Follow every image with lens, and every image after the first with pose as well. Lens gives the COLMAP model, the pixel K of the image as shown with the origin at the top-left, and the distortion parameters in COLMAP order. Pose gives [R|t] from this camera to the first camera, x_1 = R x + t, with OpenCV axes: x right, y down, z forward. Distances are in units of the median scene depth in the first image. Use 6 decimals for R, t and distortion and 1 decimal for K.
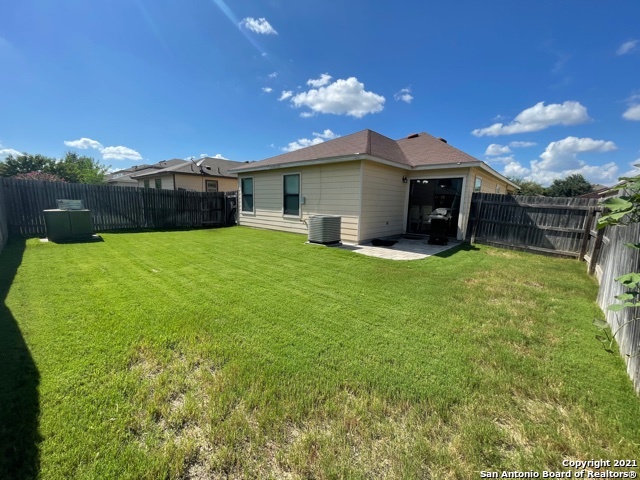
lens RADIAL K [[259.6, 0, 321.3], [0, 259.6, 240.5], [0, 0, 1]] dist [0.007051, -0.000100]
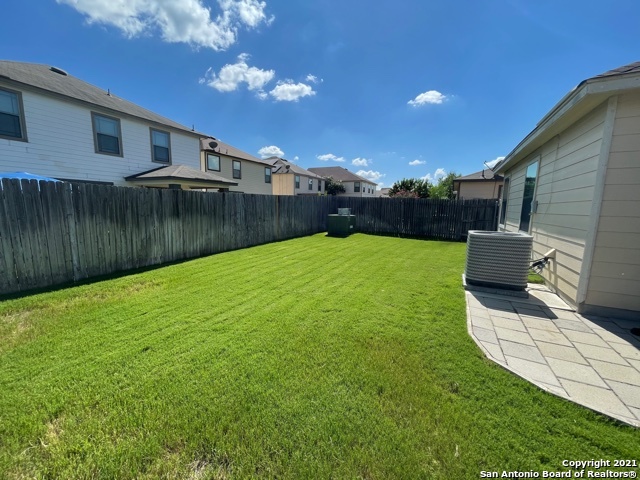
lens RADIAL K [[259.6, 0, 319.8], [0, 259.6, 241.9], [0, 0, 1]] dist [0.007051, -0.000100]
pose [[0.261291, 0.114974, -0.958388, 0.335856], [-0.154661, 0.985040, 0.076005, -0.046718], [0.952789, 0.128366, 0.275164, 0.388177]]
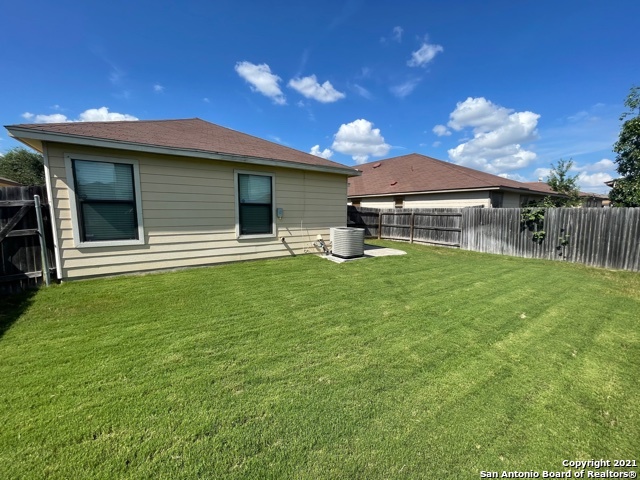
lens RADIAL K [[259.6, 0, 318.9], [0, 259.6, 237.6], [0, 0, 1]] dist [0.007051, -0.000100]
pose [[0.241779, -0.123145, 0.962486, -0.731111], [0.144873, 0.985378, 0.089681, -0.125710], [-0.959455, 0.117756, 0.256084, 0.664522]]
